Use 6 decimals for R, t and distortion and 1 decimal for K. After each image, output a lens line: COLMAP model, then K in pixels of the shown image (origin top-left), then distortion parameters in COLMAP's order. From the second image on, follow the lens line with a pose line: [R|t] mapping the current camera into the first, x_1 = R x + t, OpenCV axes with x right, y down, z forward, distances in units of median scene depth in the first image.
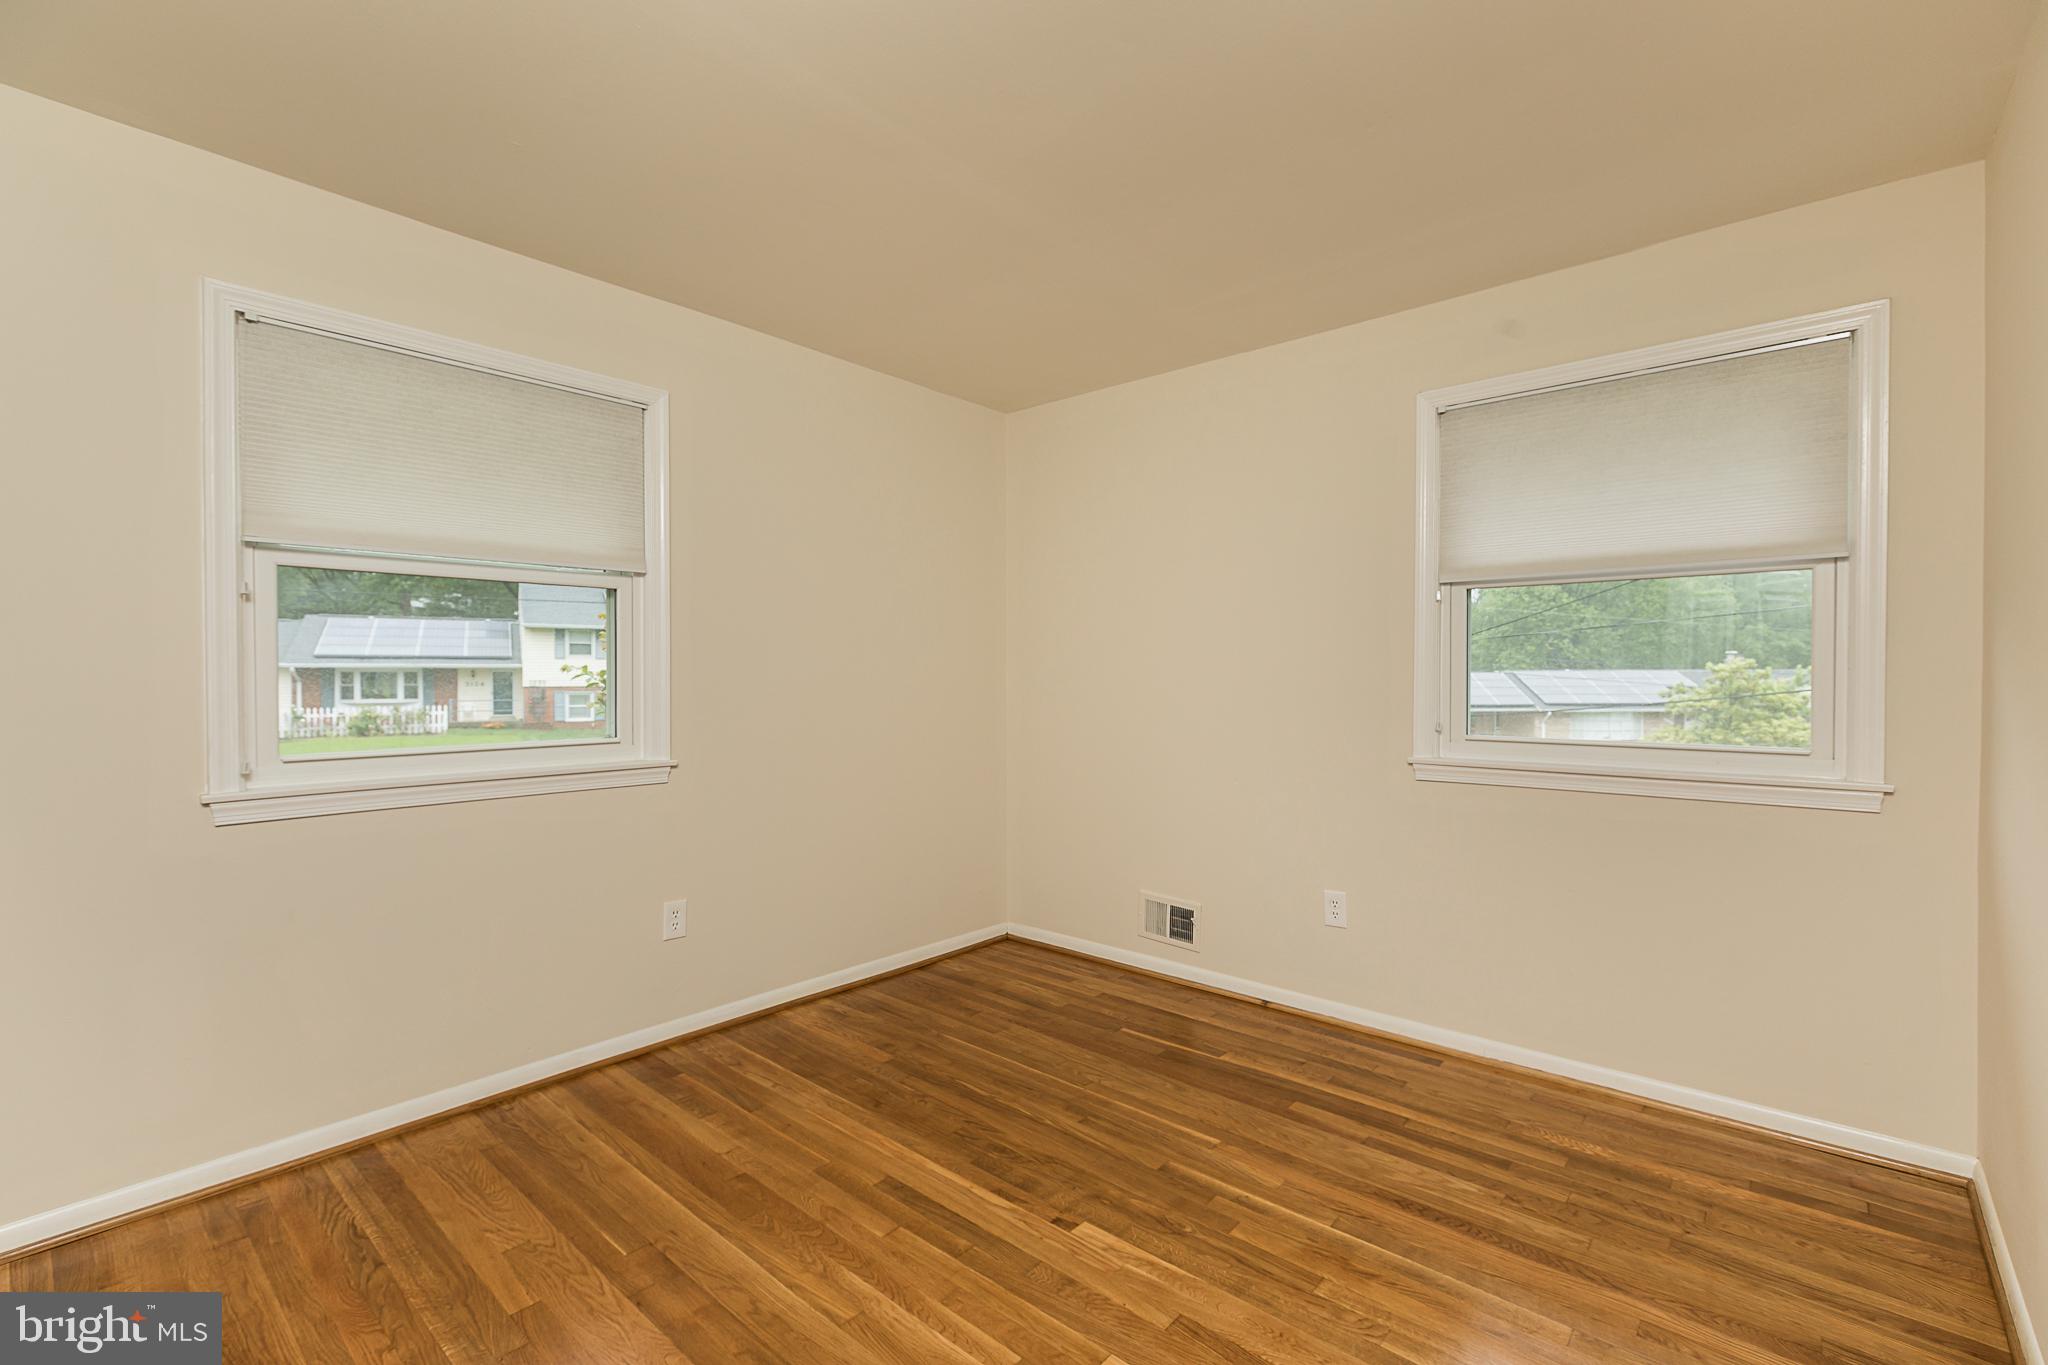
lens RADIAL K [[903.6, 0, 1024.0], [0, 903.6, 682.5], [0, 0, 1]] dist [-0.007252, 0.000025]
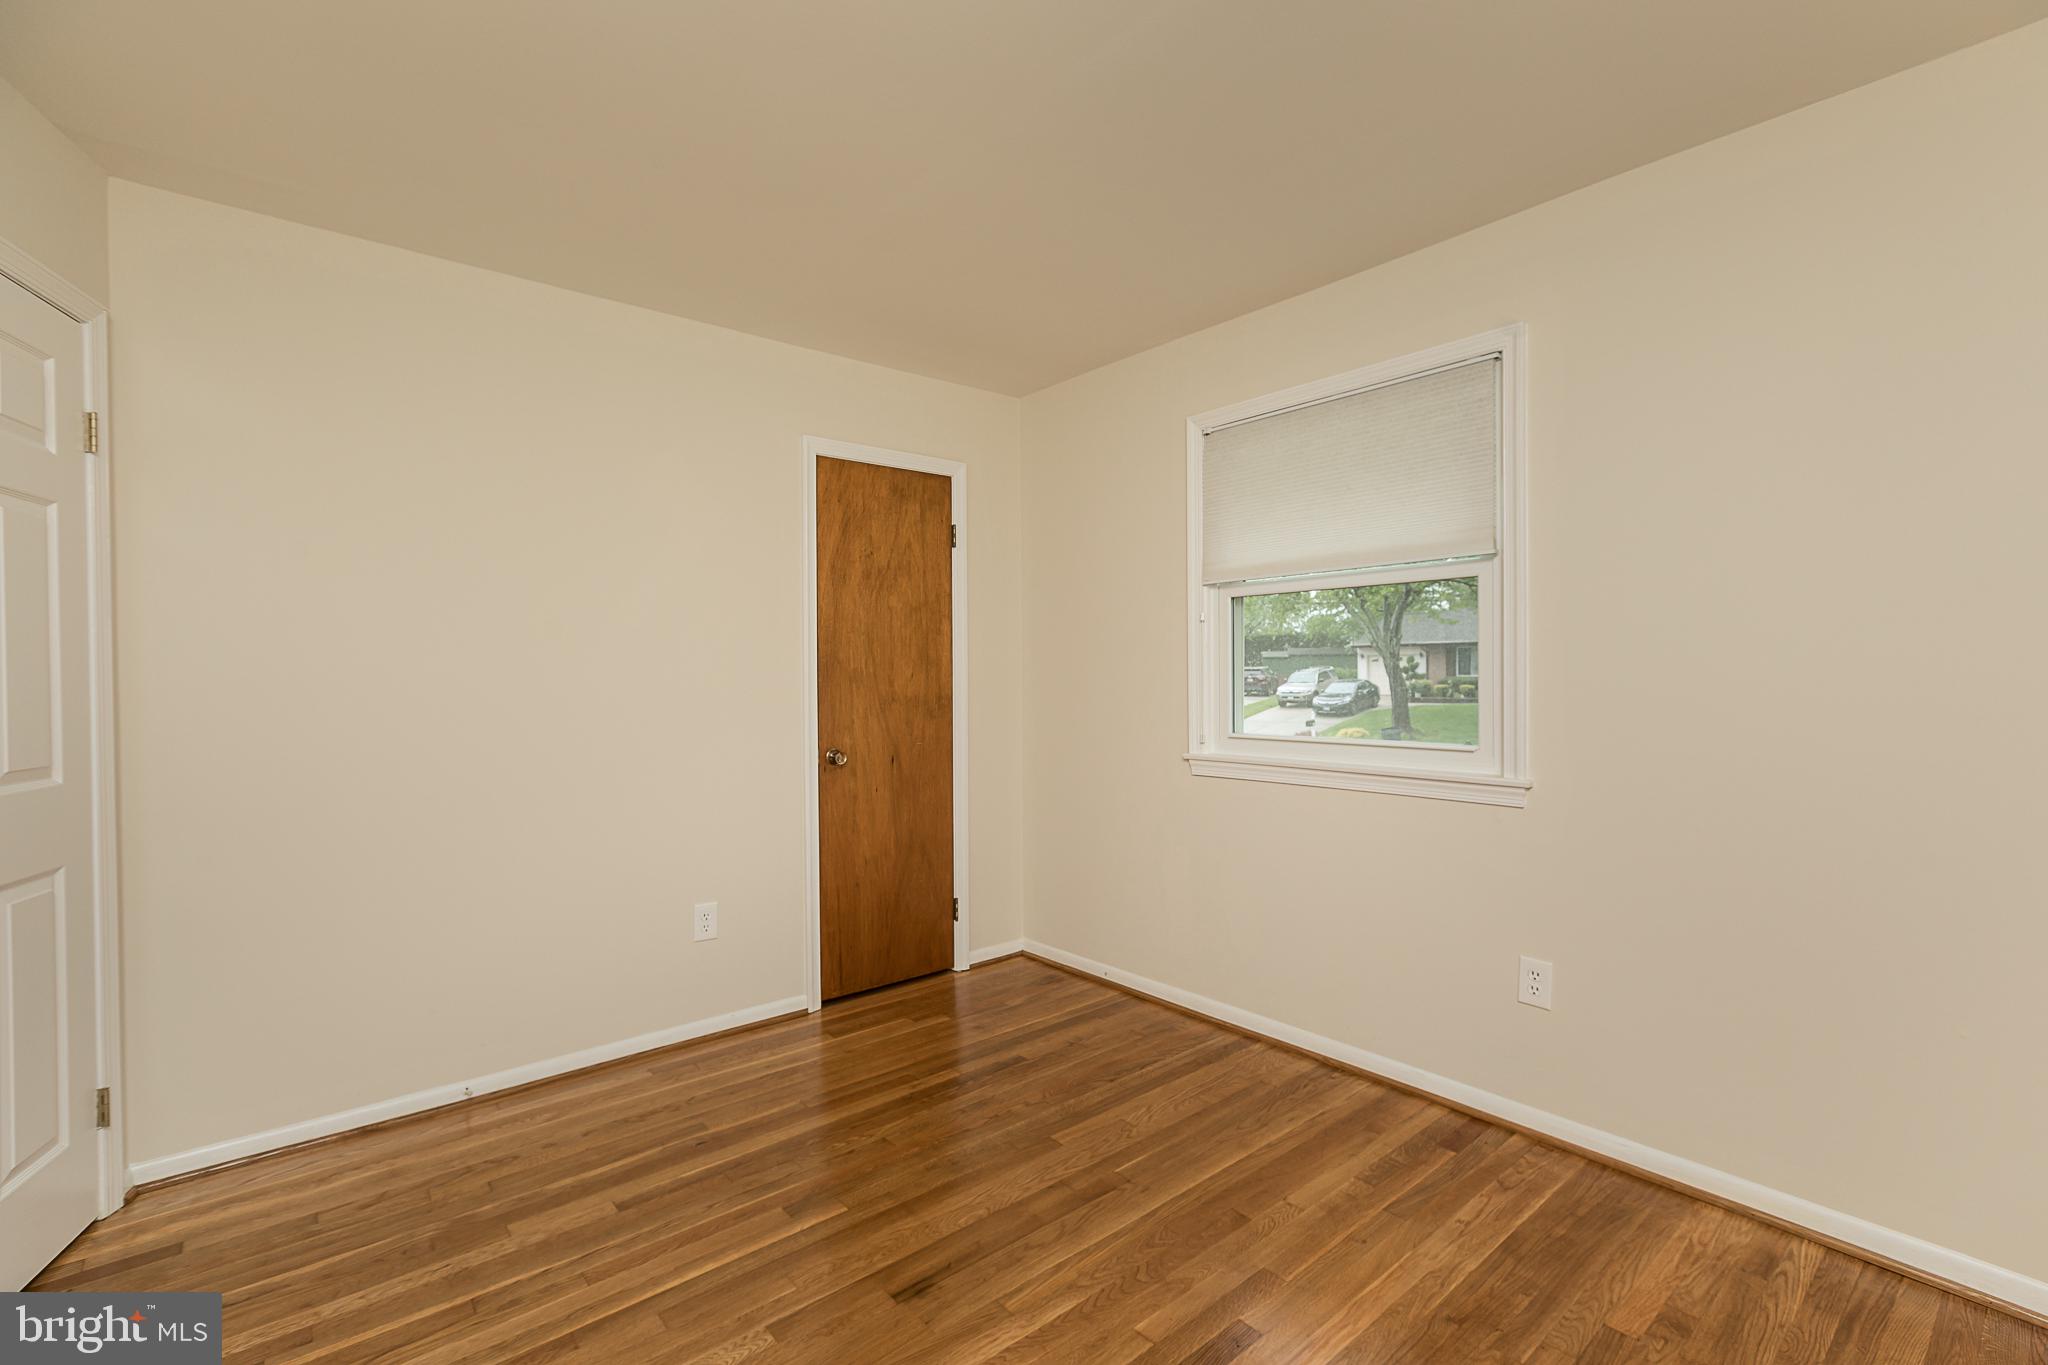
lens RADIAL K [[903.6, 0, 1024.0], [0, 903.6, 682.5], [0, 0, 1]] dist [-0.007252, 0.000025]
pose [[-0.151371, 0.014168, -0.988376, 0.573357], [-0.004708, 0.999876, 0.015054, -0.014748], [0.988466, 0.006932, -0.151285, 0.830964]]
